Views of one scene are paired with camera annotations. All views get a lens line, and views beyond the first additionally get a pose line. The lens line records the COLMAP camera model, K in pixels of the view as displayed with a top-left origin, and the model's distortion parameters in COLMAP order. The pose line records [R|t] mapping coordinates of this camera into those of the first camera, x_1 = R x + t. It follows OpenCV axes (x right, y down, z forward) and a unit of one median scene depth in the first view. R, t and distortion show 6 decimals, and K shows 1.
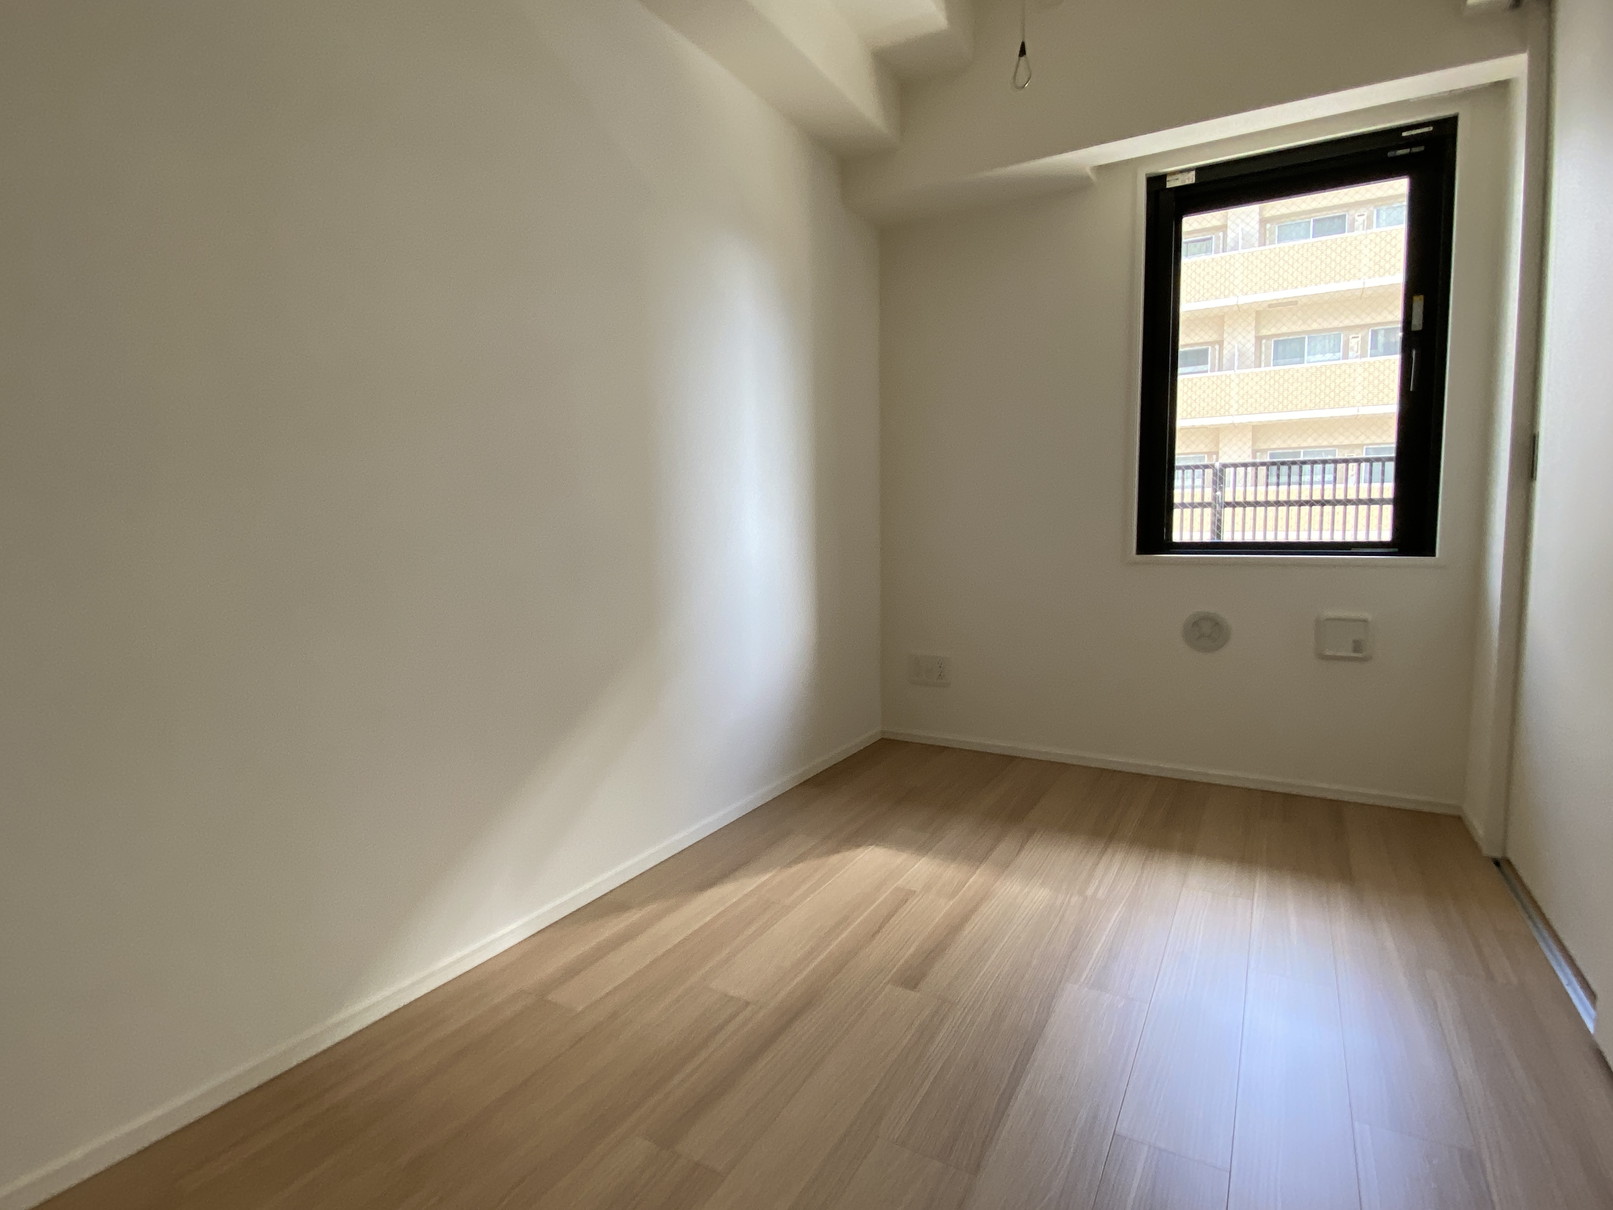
lens RADIAL K [[810.7, 0, 806.0], [0, 810.7, 610.0], [0, 0, 1]] dist [0.004925, -0.006695]
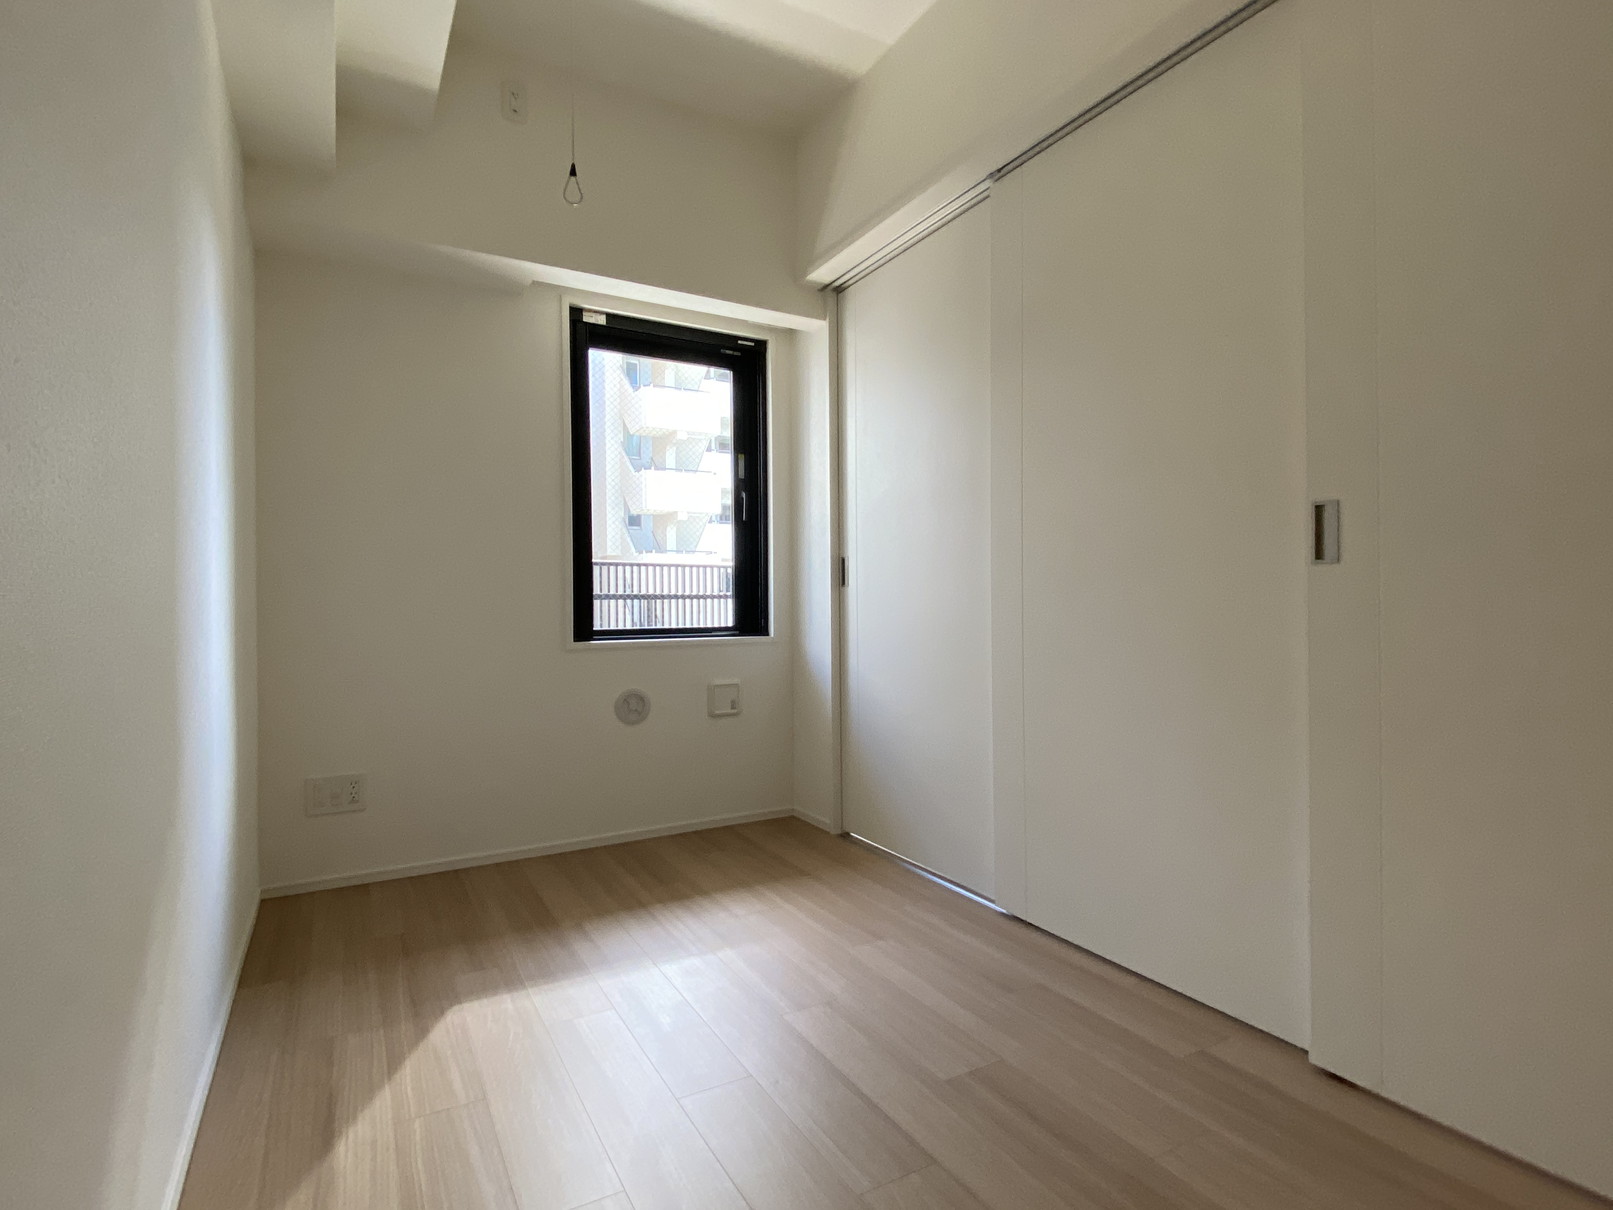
lens RADIAL K [[810.7, 0, 807.7], [0, 810.7, 609.4], [0, 0, 1]] dist [0.004925, -0.006695]
pose [[0.496947, 0.002549, 0.867777, -0.398480], [0.097693, 0.993474, -0.058863, -0.019801], [-0.862265, 0.114028, 0.493455, 0.217571]]
